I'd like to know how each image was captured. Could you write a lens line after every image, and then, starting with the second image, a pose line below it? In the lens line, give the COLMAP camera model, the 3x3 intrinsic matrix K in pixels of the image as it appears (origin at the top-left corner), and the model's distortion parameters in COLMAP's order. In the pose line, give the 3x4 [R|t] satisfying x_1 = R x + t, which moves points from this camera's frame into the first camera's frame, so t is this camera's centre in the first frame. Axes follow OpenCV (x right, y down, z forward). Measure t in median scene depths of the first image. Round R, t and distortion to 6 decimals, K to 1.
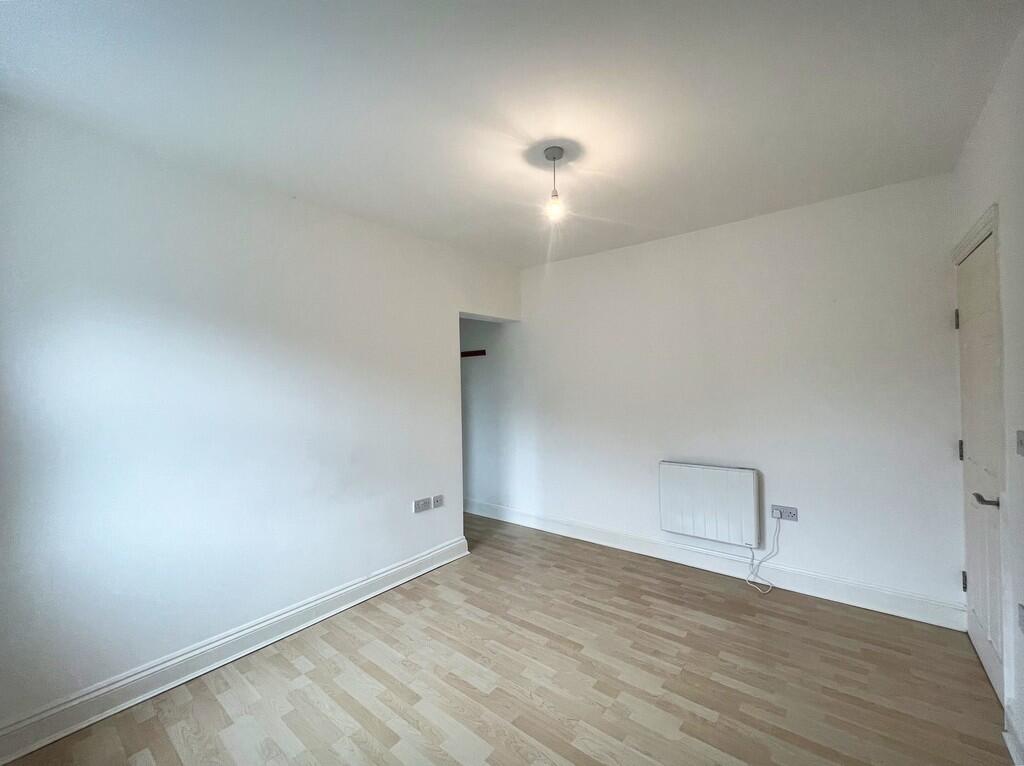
lens RADIAL K [[414.5, 0, 523.2], [0, 414.5, 384.8], [0, 0, 1]] dist [-0.003210, -0.000329]
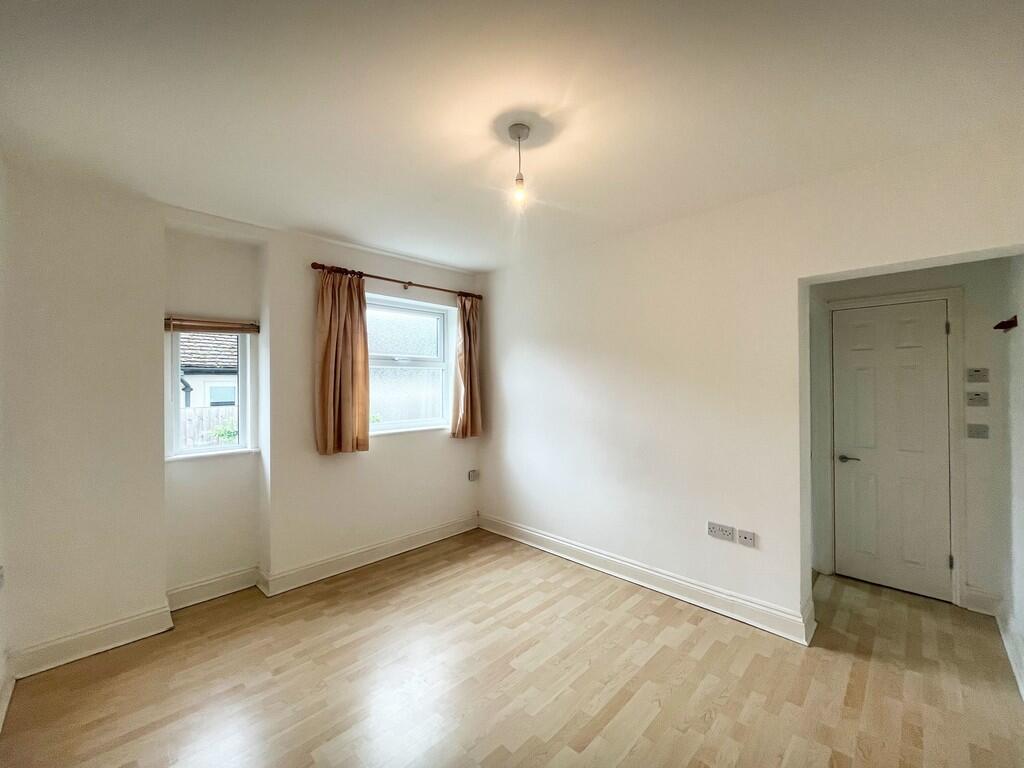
lens RADIAL K [[414.5, 0, 522.6], [0, 414.5, 381.4], [0, 0, 1]] dist [-0.003210, -0.000329]
pose [[-0.084231, 0.014300, -0.996344, 0.710914], [0.003827, 0.999894, 0.014027, -0.025130], [0.996439, -0.002632, -0.084277, 0.787874]]
